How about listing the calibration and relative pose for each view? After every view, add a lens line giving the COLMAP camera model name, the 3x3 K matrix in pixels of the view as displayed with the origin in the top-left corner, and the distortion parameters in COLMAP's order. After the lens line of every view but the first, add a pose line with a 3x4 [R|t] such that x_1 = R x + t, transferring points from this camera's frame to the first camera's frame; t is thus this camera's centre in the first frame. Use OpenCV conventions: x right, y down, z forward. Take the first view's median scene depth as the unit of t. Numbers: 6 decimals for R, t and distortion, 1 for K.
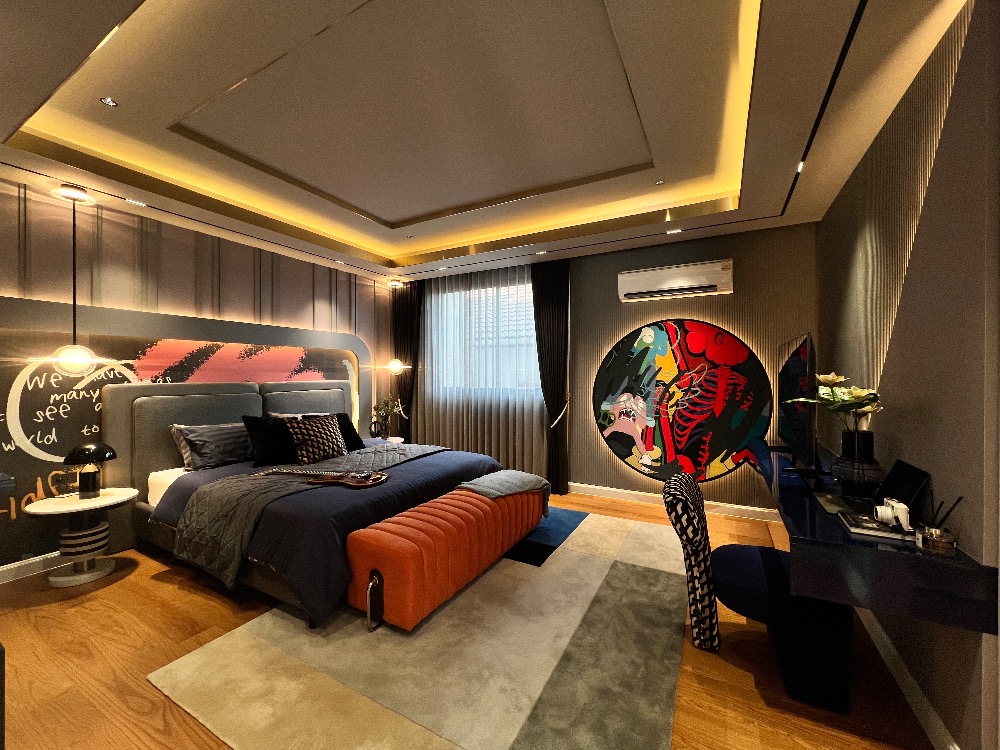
lens RADIAL K [[398.0, 0, 499.8], [0, 398.0, 374.9], [0, 0, 1]] dist [0.018837, 0.001421]
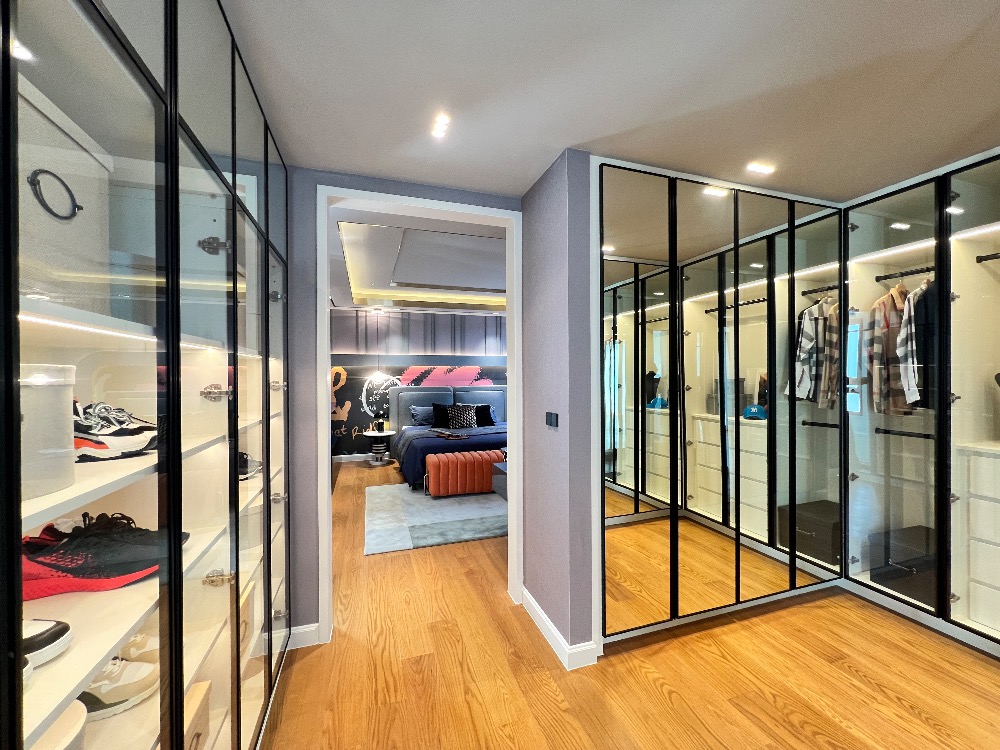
lens RADIAL K [[398.0, 0, 500.4], [0, 398.0, 378.7], [0, 0, 1]] dist [0.018837, 0.001421]
pose [[0.732679, -0.003177, -0.680567, 0.998398], [0.006844, 0.999973, 0.002700, -0.024969], [0.680540, -0.006637, 0.732681, -0.247987]]
